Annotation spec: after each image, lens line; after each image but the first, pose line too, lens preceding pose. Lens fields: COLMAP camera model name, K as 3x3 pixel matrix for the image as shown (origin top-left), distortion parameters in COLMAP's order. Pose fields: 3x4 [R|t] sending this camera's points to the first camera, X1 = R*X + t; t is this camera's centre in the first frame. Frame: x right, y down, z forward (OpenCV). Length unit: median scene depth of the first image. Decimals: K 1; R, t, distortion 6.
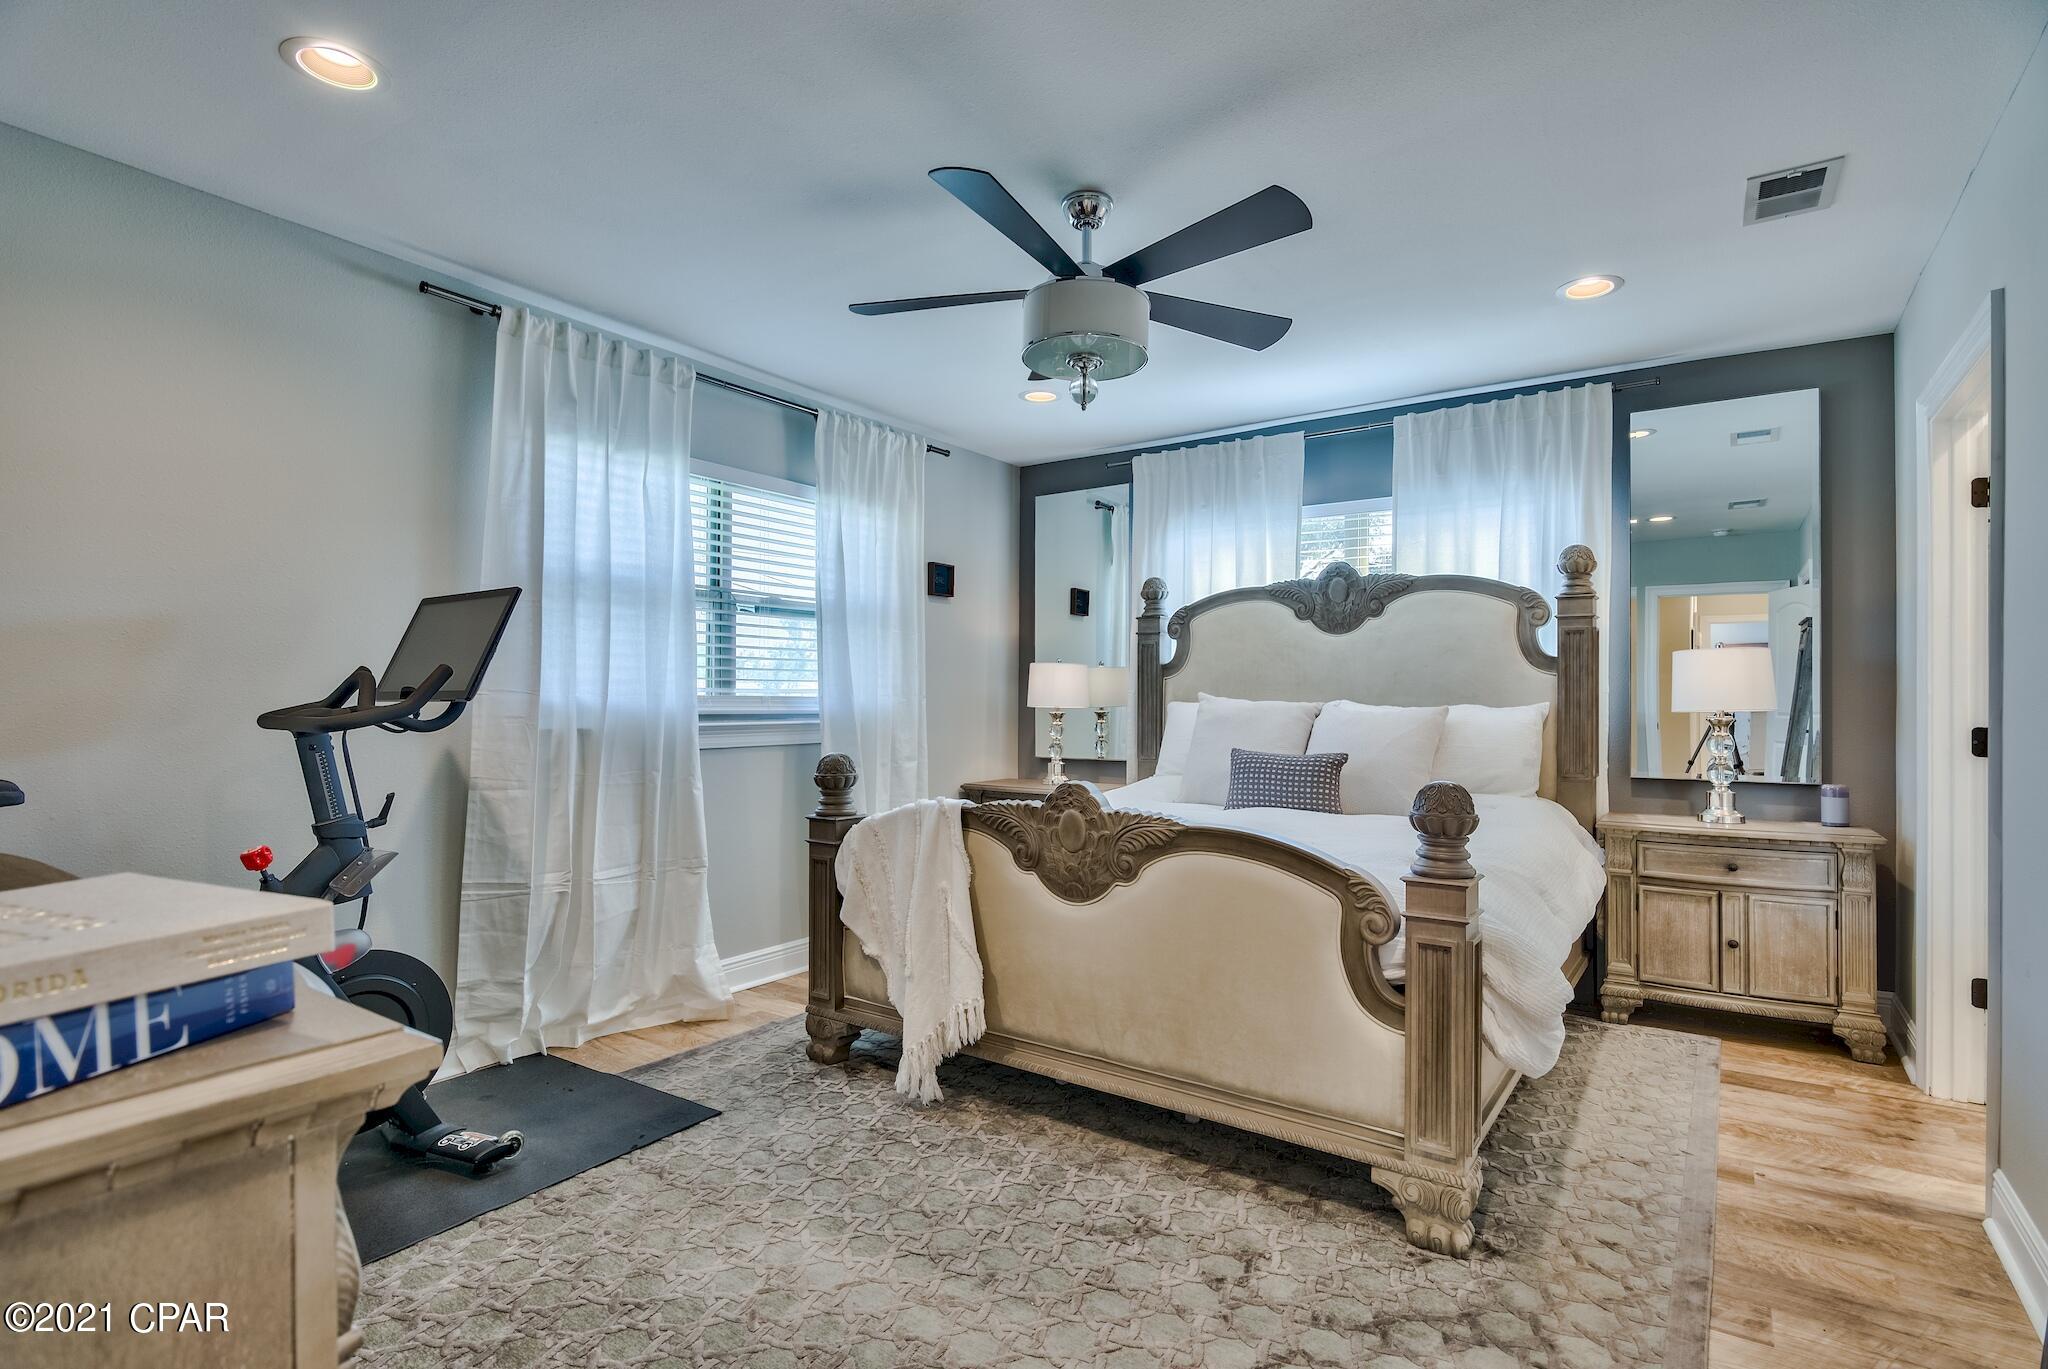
lens RADIAL K [[997.5, 0, 1035.5], [0, 997.5, 683.0], [0, 0, 1]] dist [-0.002726, -0.000014]
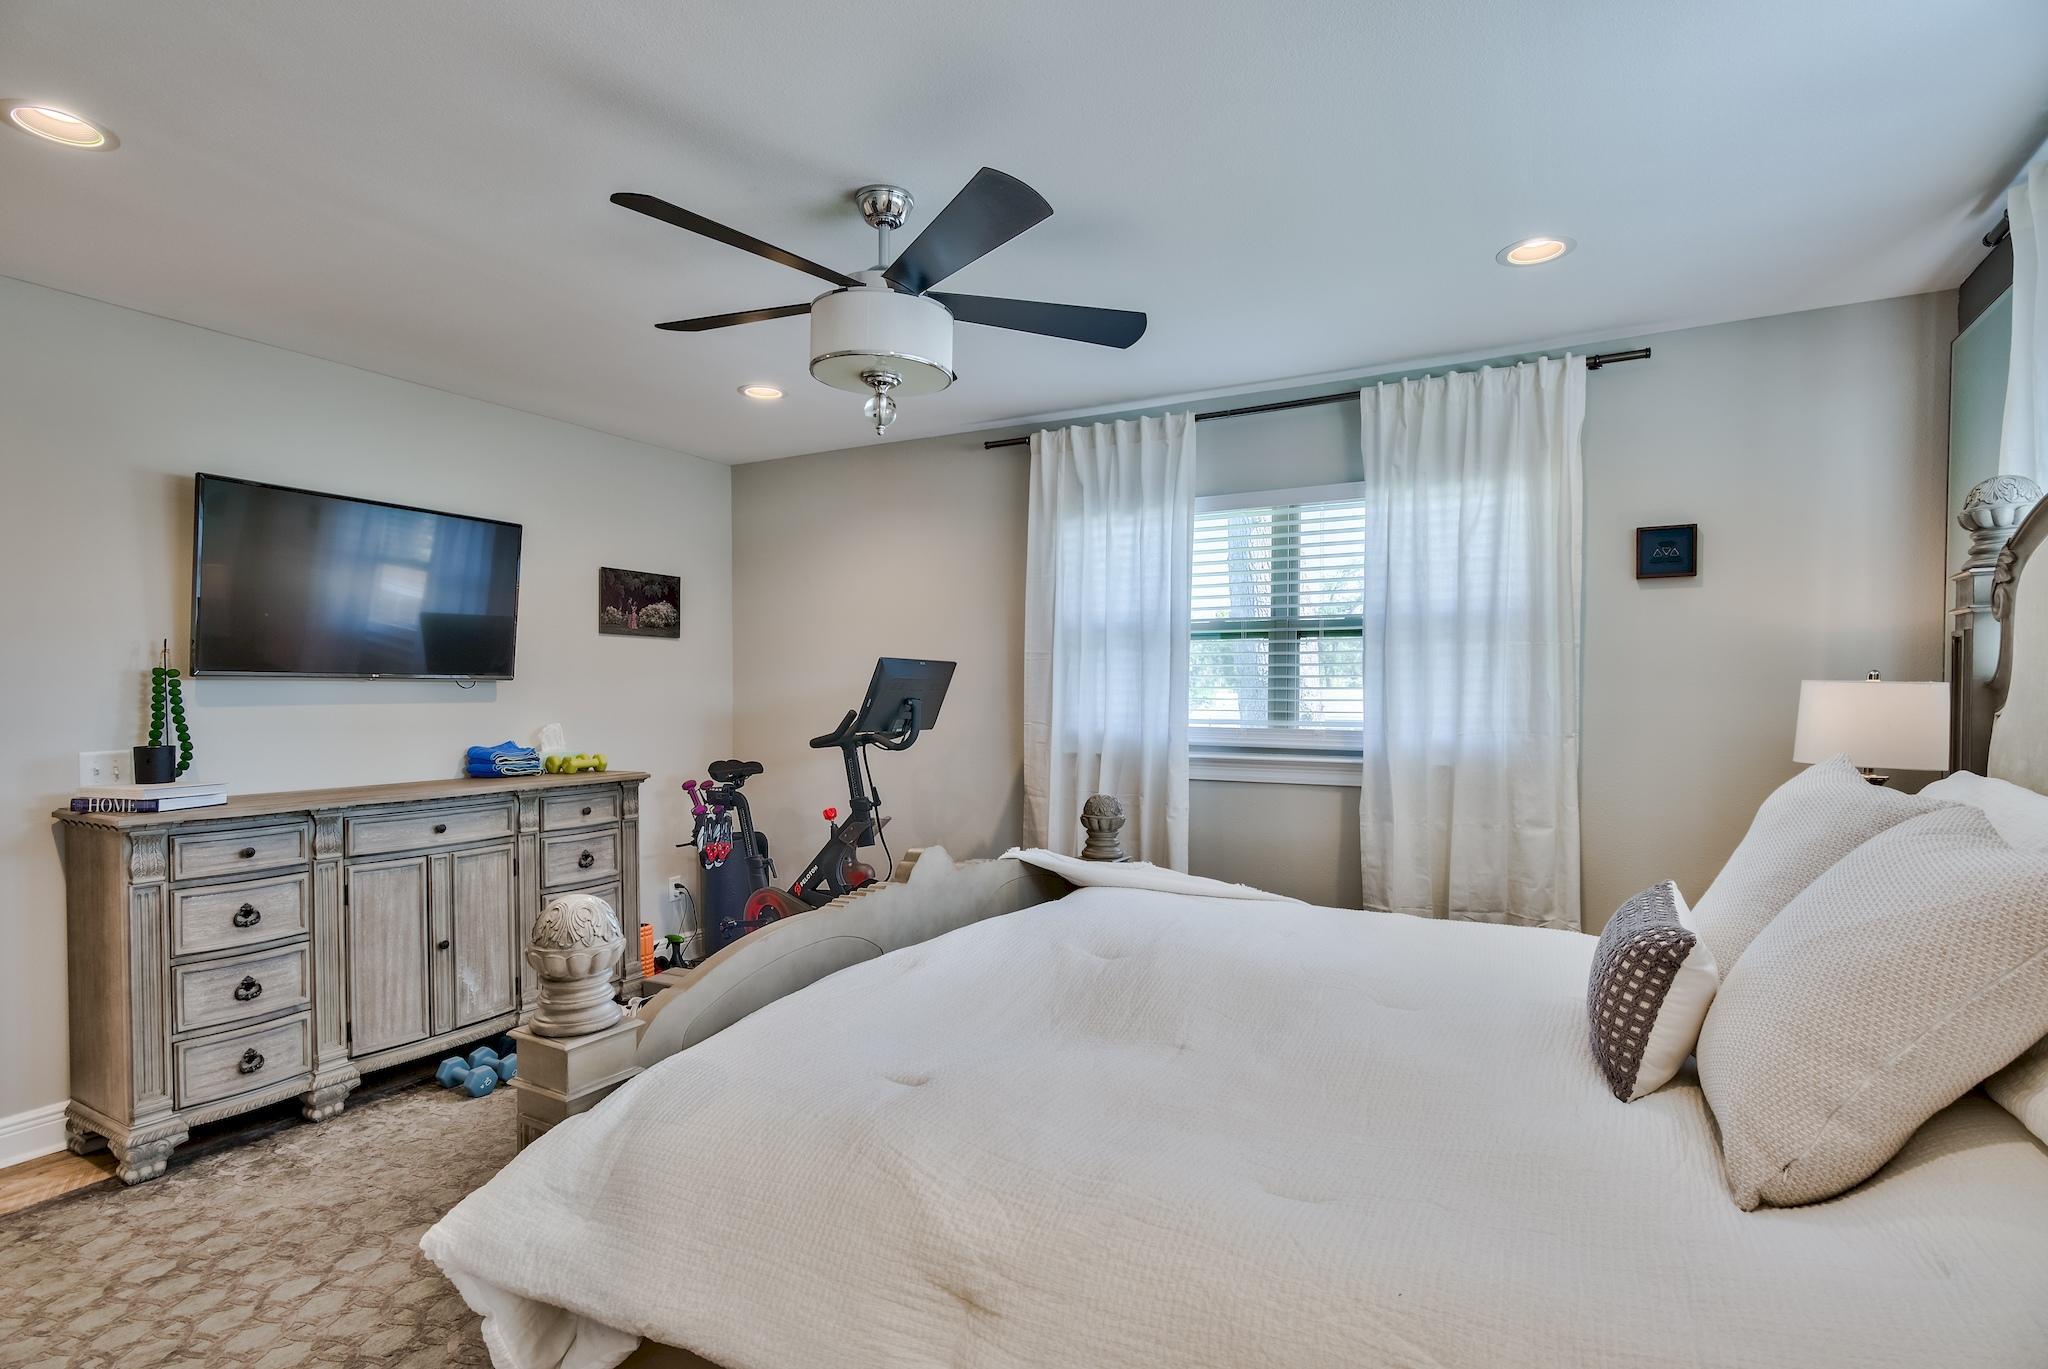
lens RADIAL K [[997.5, 0, 1035.5], [0, 997.5, 683.0], [0, 0, 1]] dist [-0.002726, -0.000014]
pose [[0.100453, -0.010003, -0.994892, 0.619241], [0.013599, 0.999870, -0.008680, -0.025044], [0.994849, -0.012658, 0.100576, 0.672060]]
